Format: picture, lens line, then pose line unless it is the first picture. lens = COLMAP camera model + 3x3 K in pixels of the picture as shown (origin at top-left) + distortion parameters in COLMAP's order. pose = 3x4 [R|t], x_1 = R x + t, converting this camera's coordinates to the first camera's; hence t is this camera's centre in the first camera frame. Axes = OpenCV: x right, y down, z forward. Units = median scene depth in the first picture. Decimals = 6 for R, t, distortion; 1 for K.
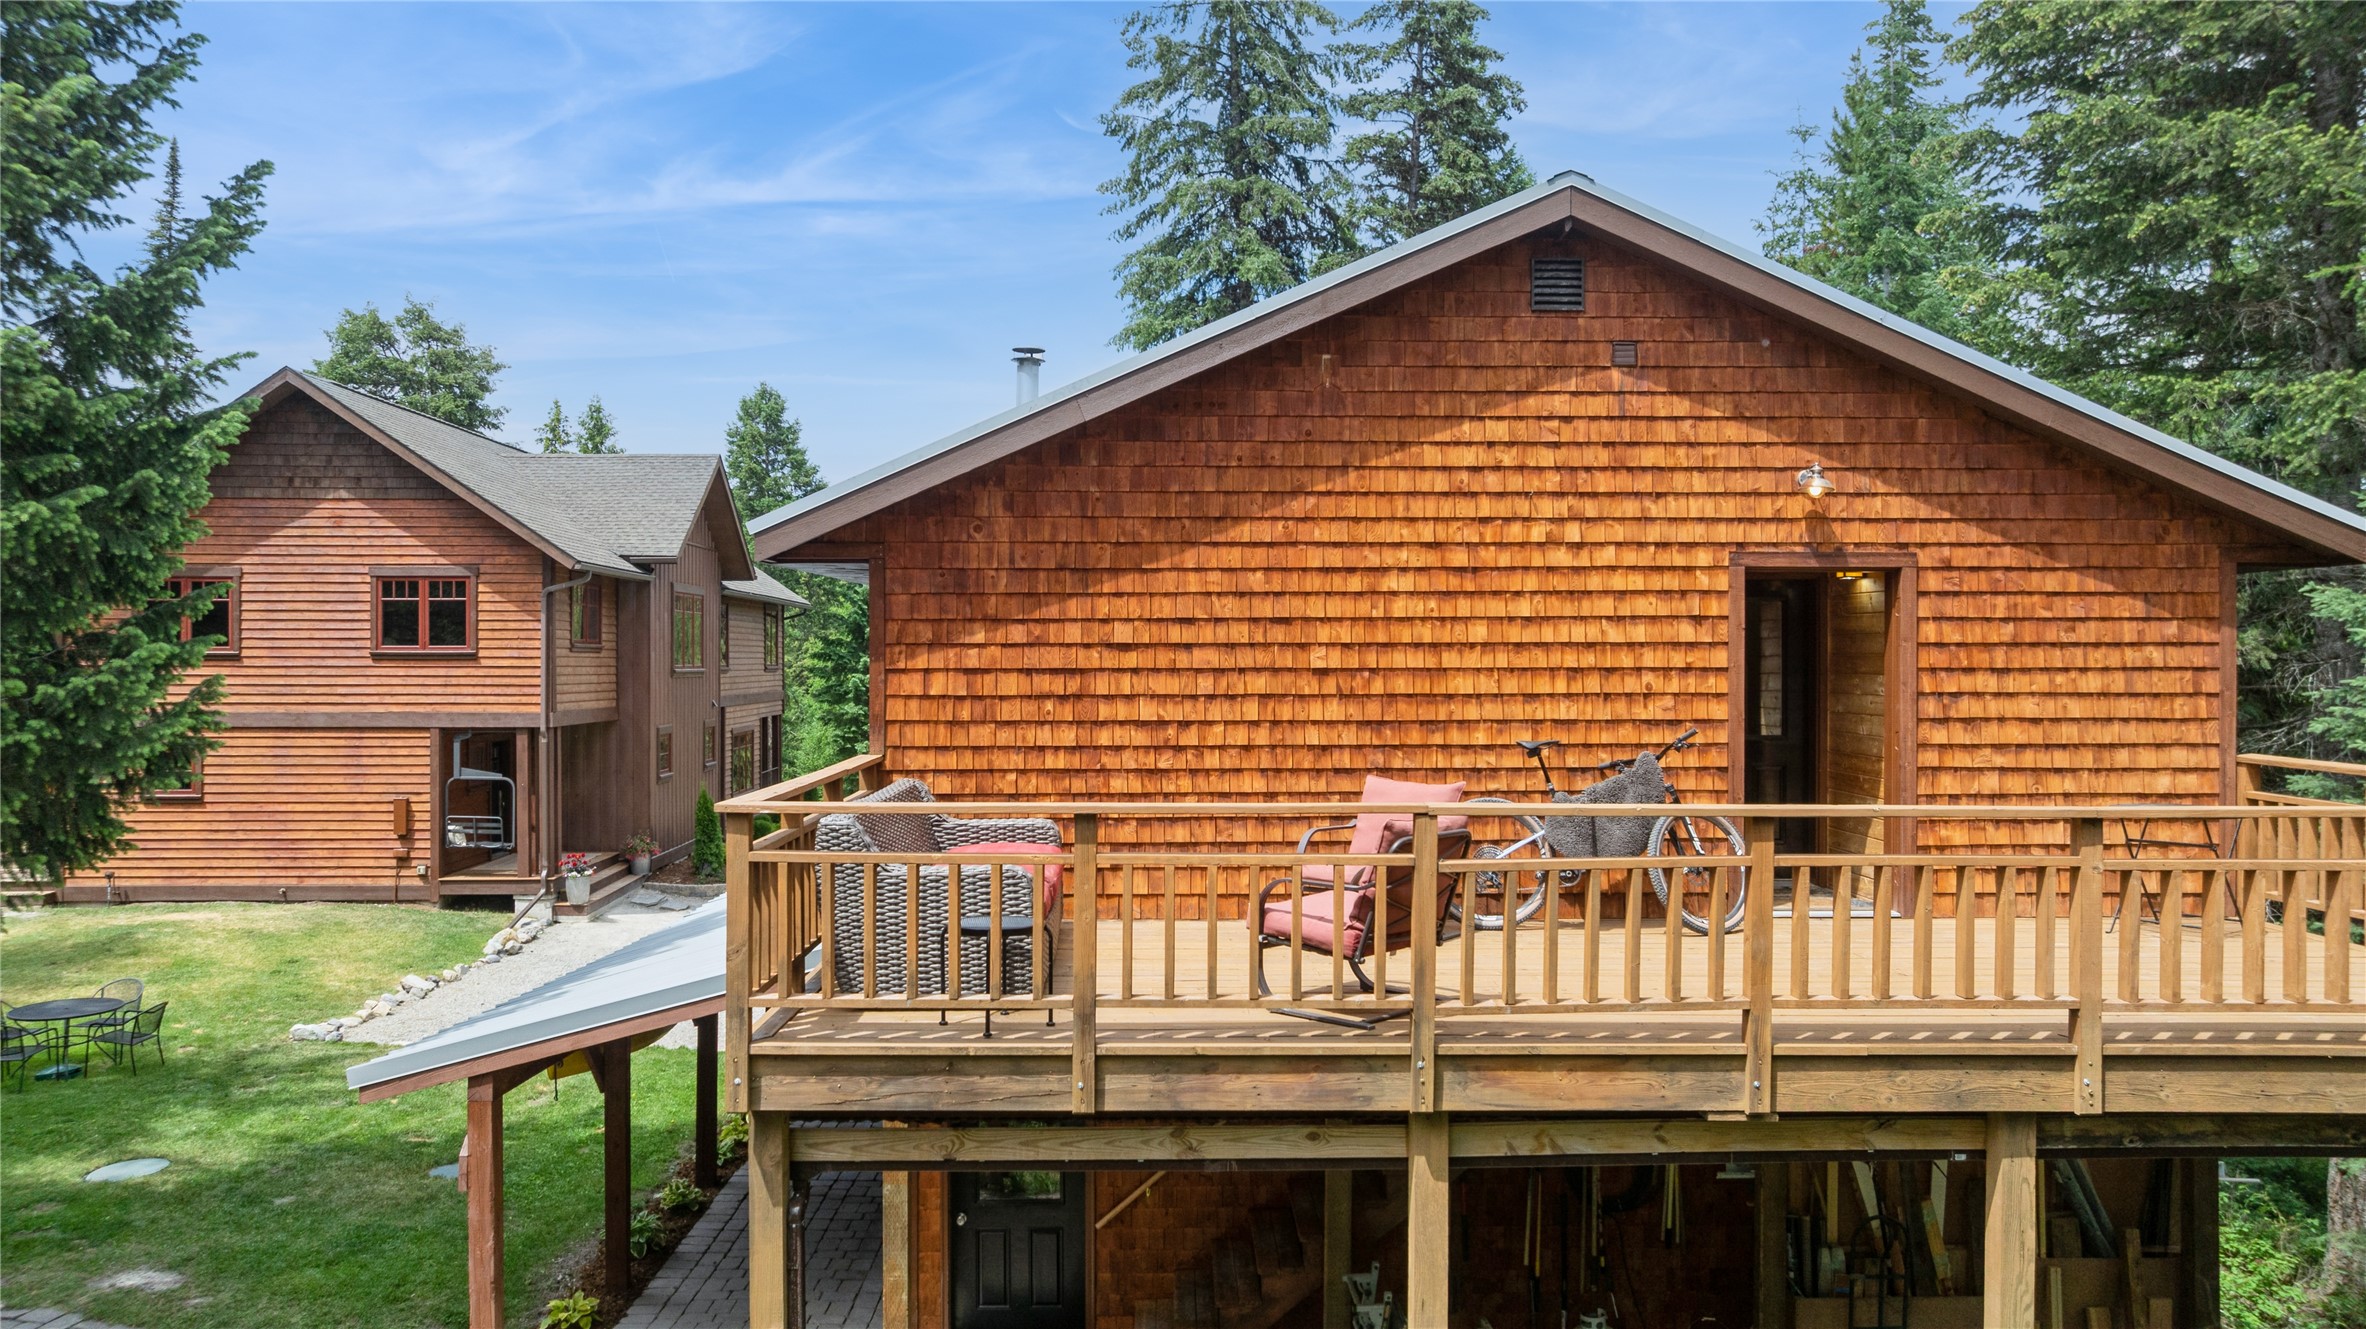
lens RADIAL K [[1667.0, 0, 1183.0], [0, 1667.0, 664.5], [0, 0, 1]] dist [0.003865, -0.002480]
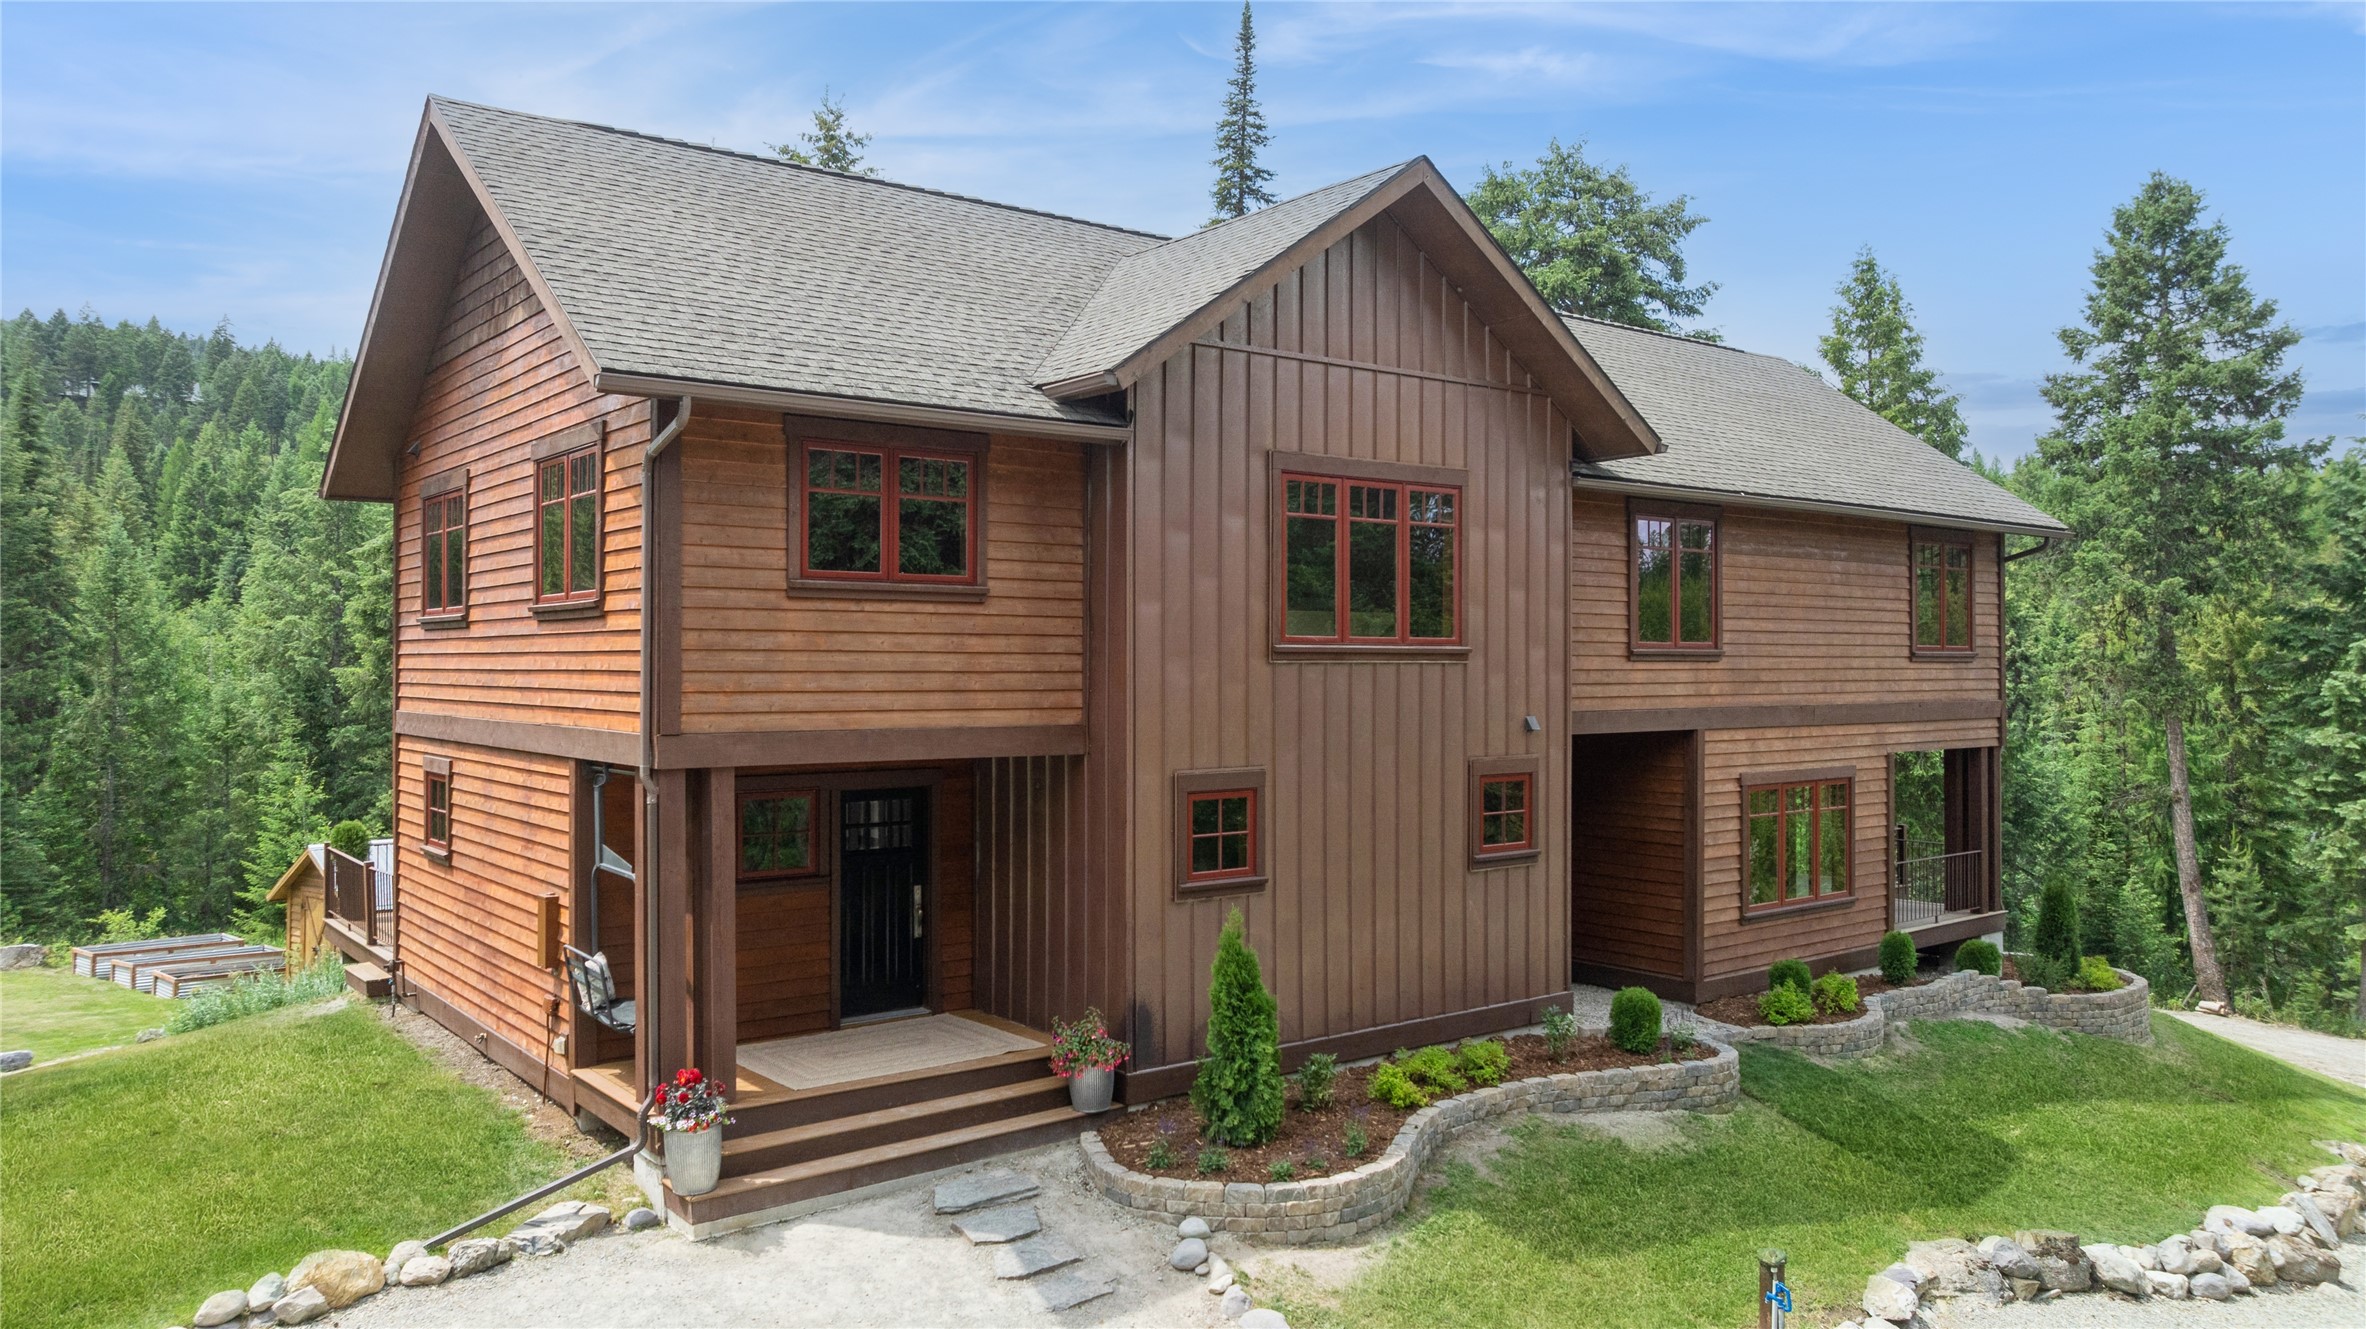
lens RADIAL K [[1667.0, 0, 1183.0], [0, 1667.0, 664.5], [0, 0, 1]] dist [0.003865, -0.002480]
pose [[0.581844, -0.000039, -0.813300, 0.027151], [-0.002106, 0.999997, -0.001554, 0.005280], [0.813298, 0.002618, 0.581842, 0.430030]]
